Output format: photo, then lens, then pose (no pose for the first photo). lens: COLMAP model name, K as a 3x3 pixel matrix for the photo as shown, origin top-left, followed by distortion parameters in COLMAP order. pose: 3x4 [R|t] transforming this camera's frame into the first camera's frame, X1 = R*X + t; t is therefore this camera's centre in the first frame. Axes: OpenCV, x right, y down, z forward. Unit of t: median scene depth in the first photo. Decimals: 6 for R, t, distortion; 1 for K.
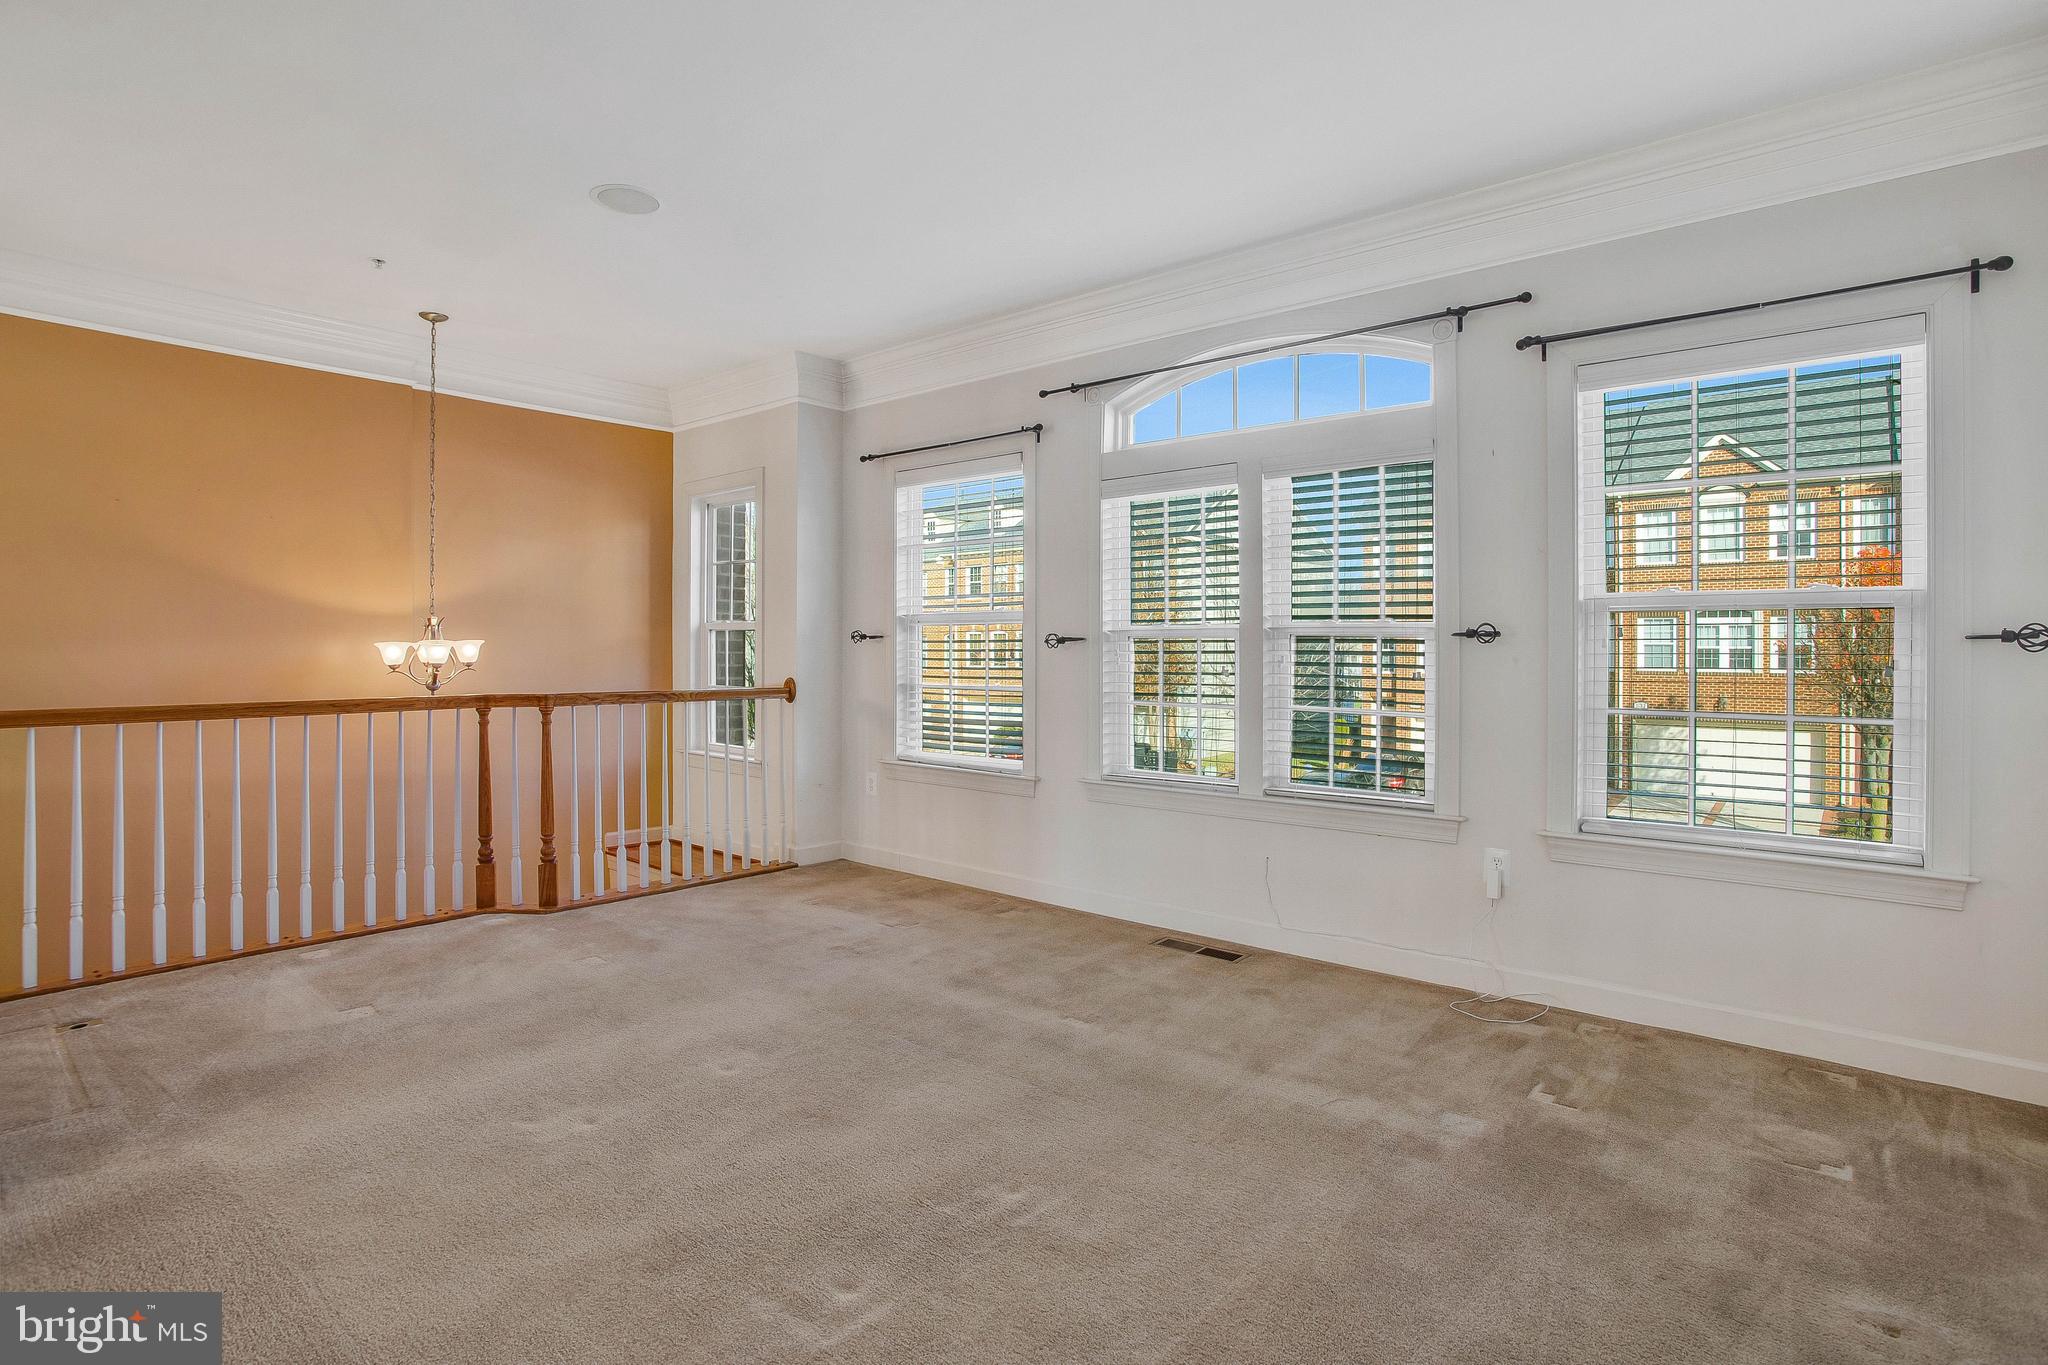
lens RADIAL K [[1037.9, 0, 1026.7], [0, 1037.9, 667.2], [0, 0, 1]] dist [-0.062698, 0.025570]
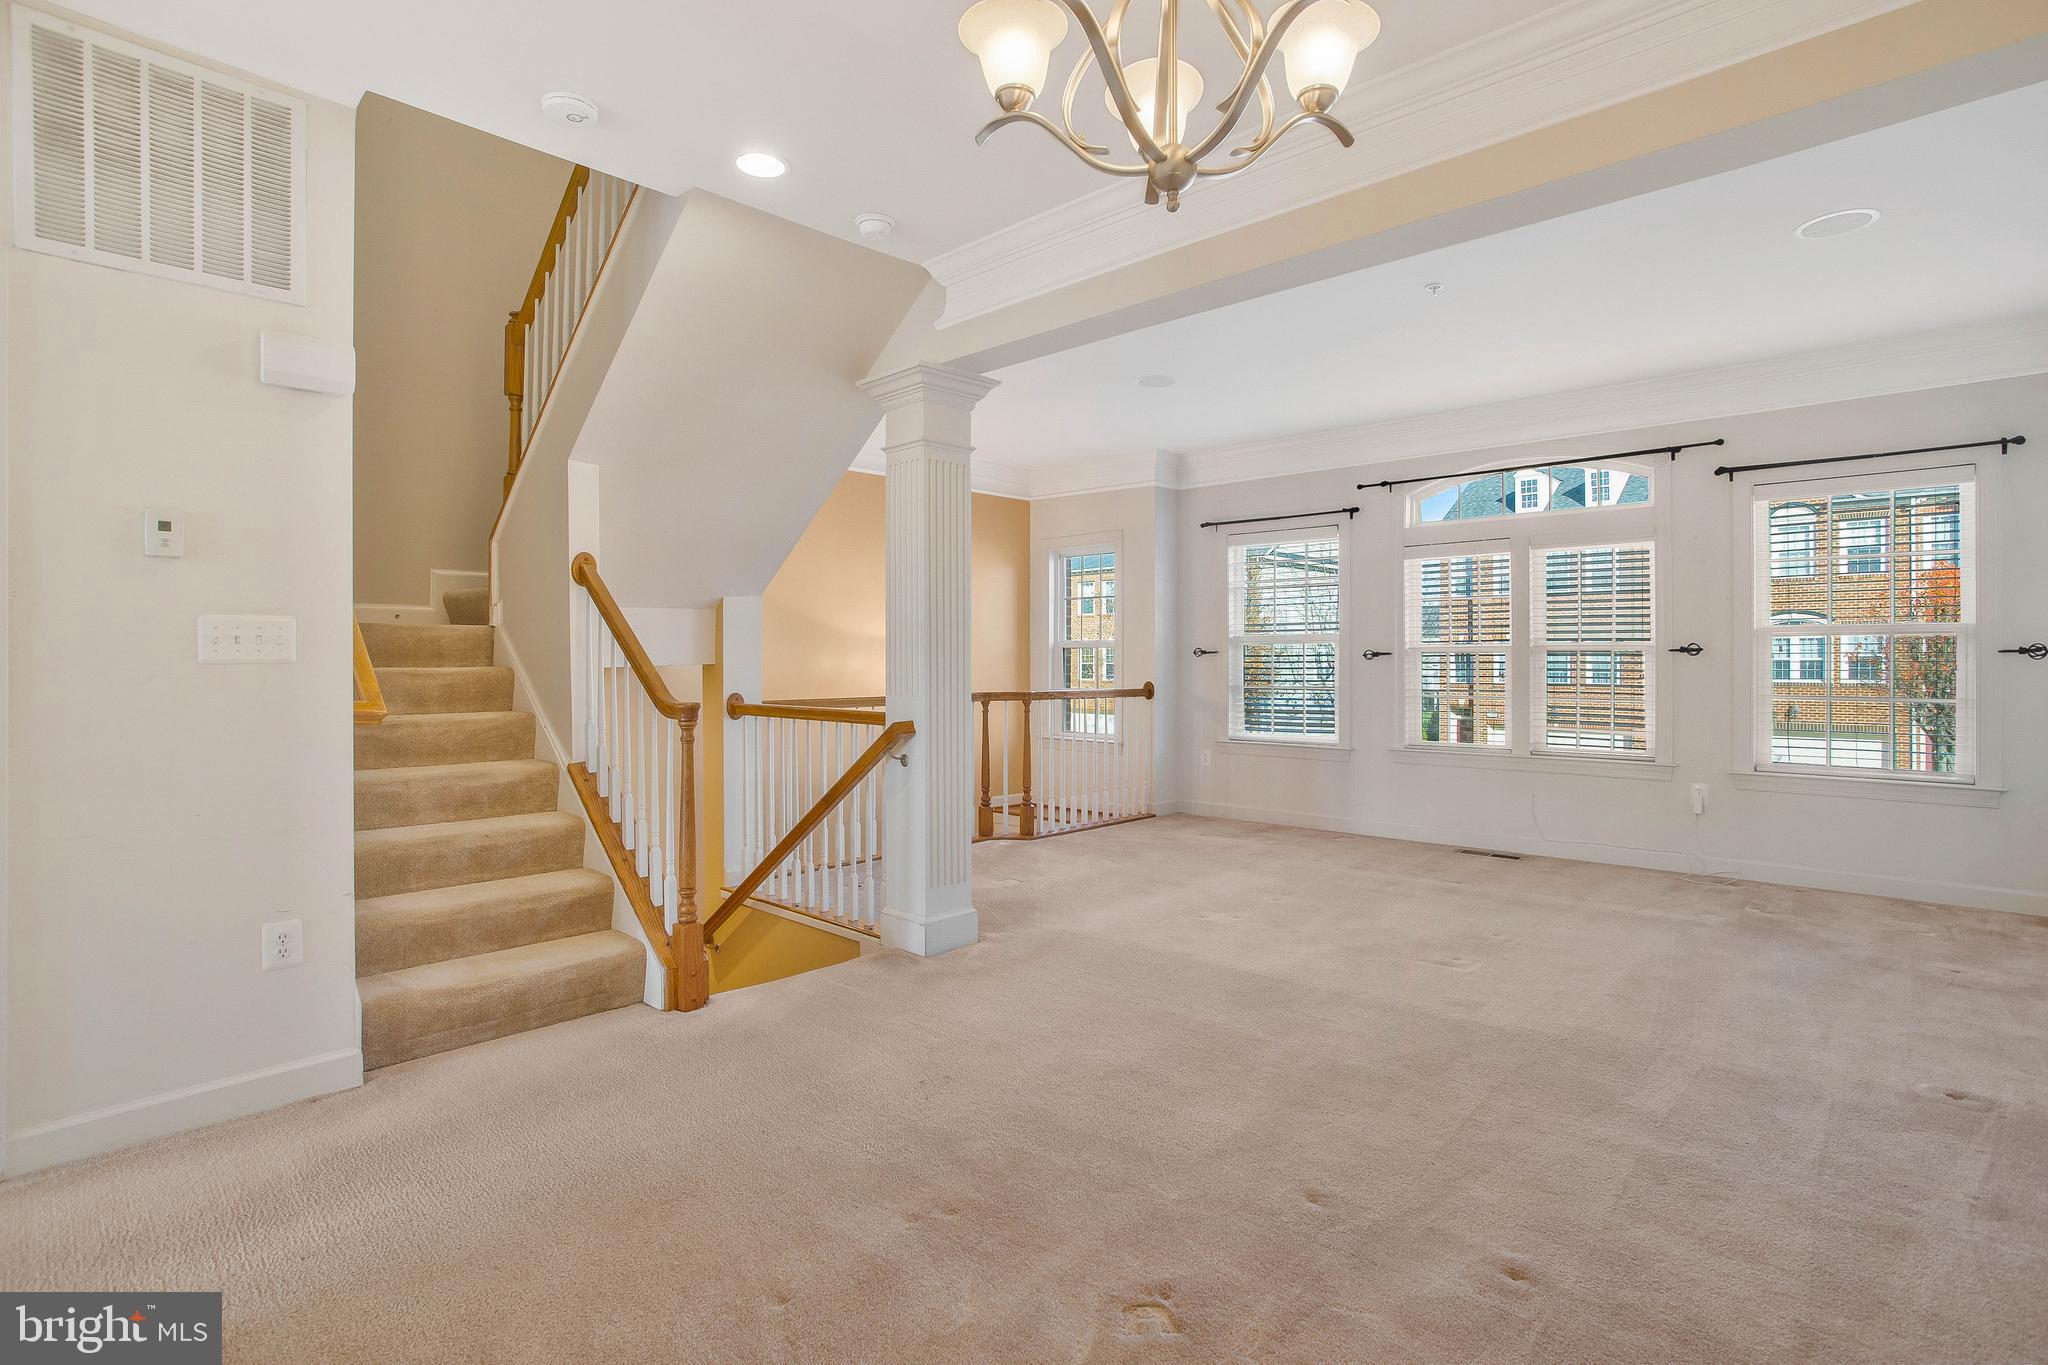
lens RADIAL K [[1020.8, 0, 1032.6], [0, 1020.8, 678.4], [0, 0, 1]] dist [-0.053379, 0.023304]
pose [[0.999071, -0.002150, -0.043036, -0.395429], [0.002051, 0.999995, -0.002331, 0.010649], [0.043041, 0.002241, 0.999071, -0.469862]]
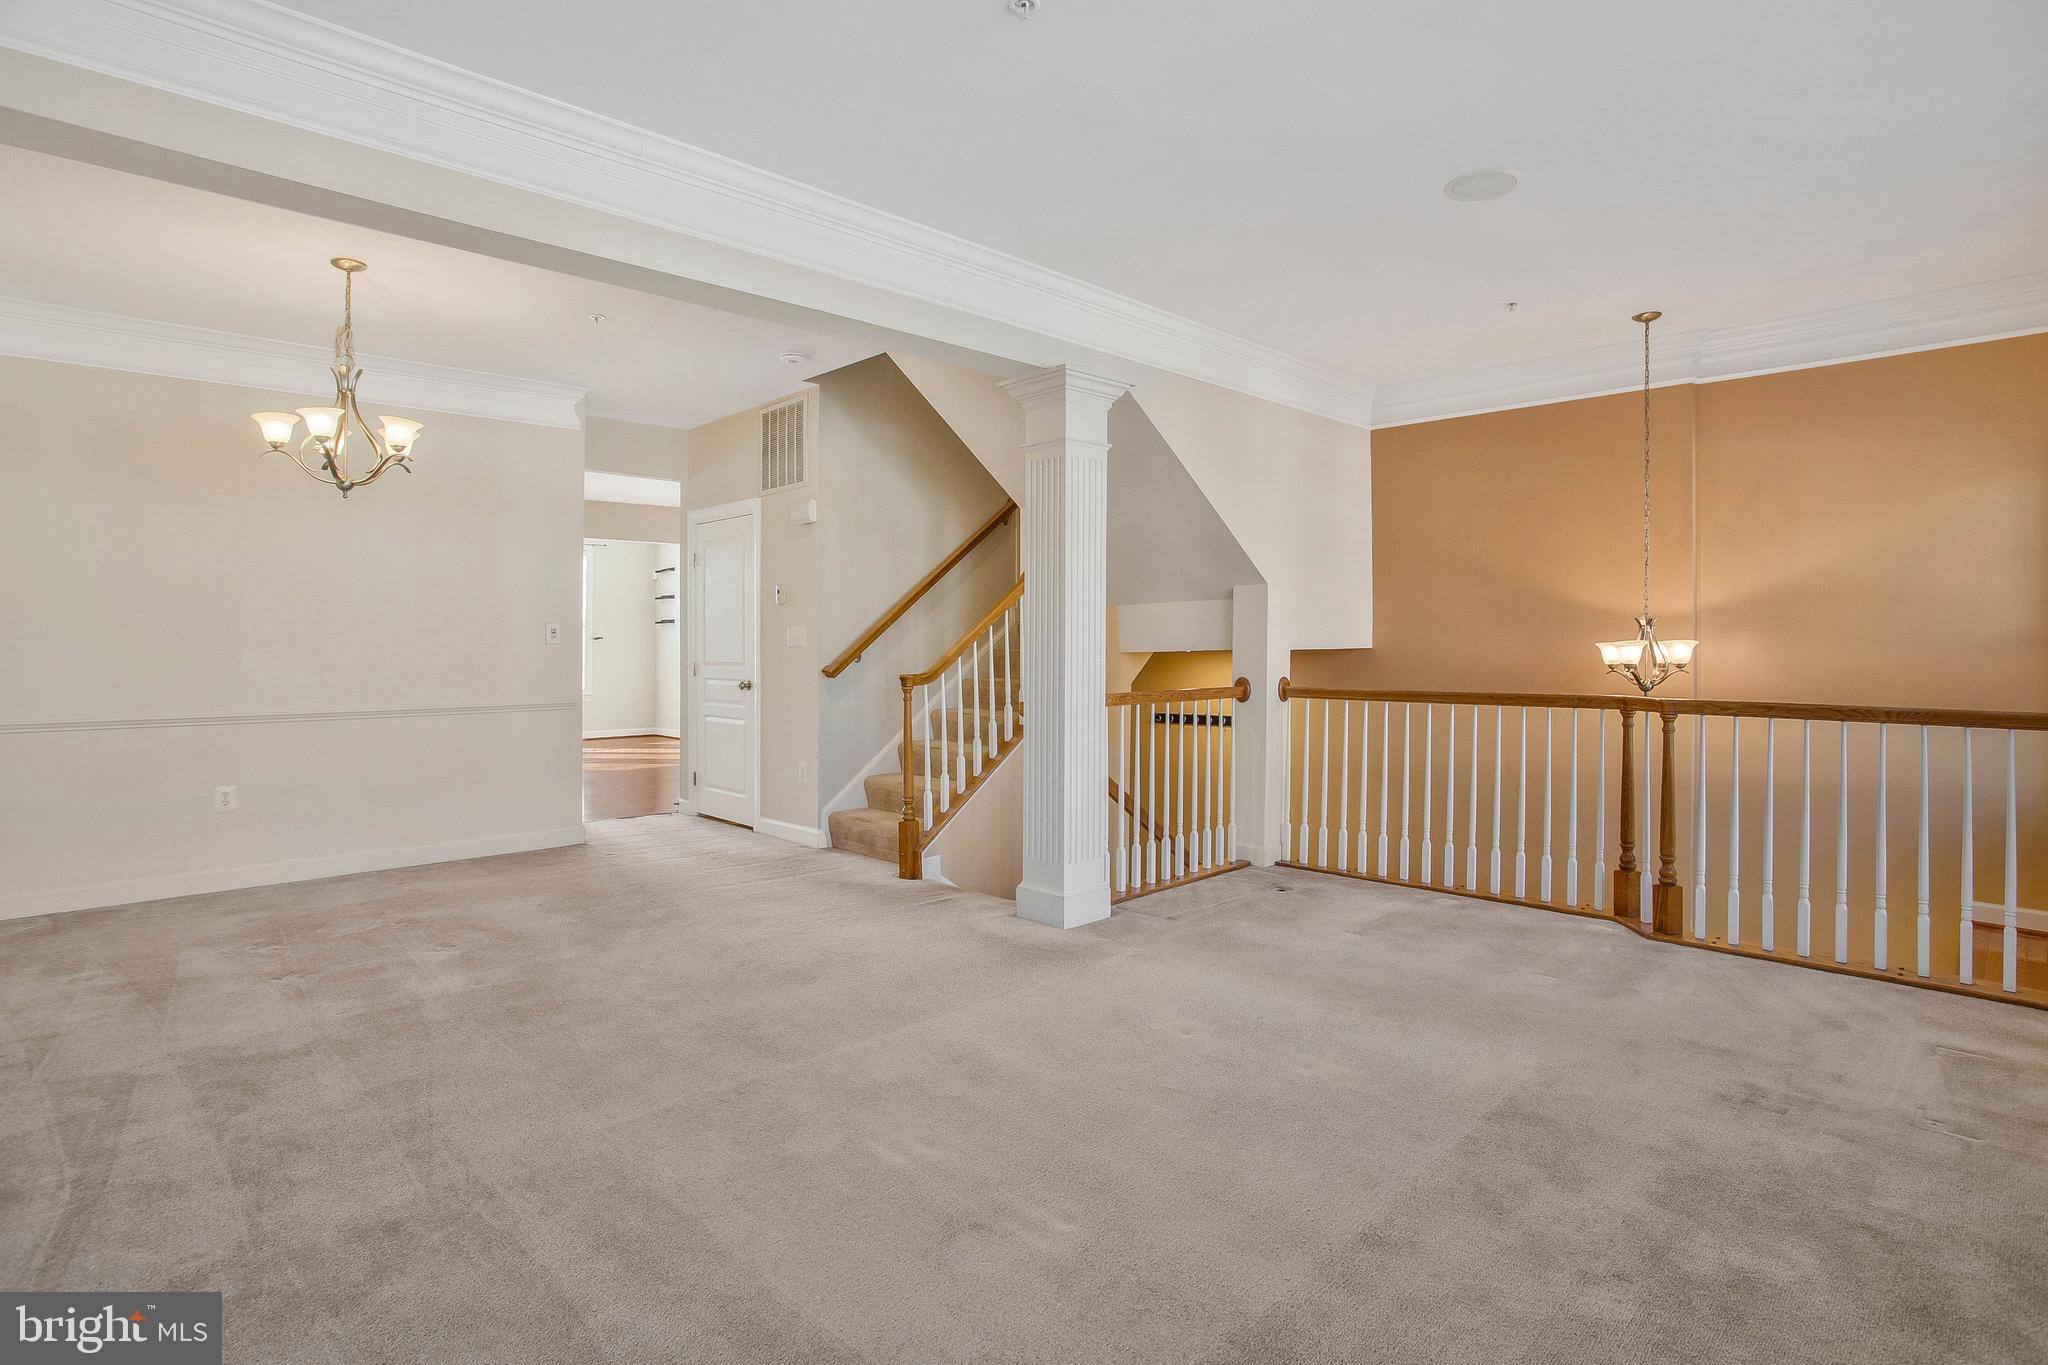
lens RADIAL K [[1003.6, 0, 1034.8], [0, 1003.6, 653.2], [0, 0, 1]] dist [-0.069897, 0.031841]
pose [[-0.076084, 0.002123, -0.997099, 0.431475], [-0.021263, 0.999767, 0.003751, -0.004888], [0.996875, 0.021487, -0.076021, 0.505731]]
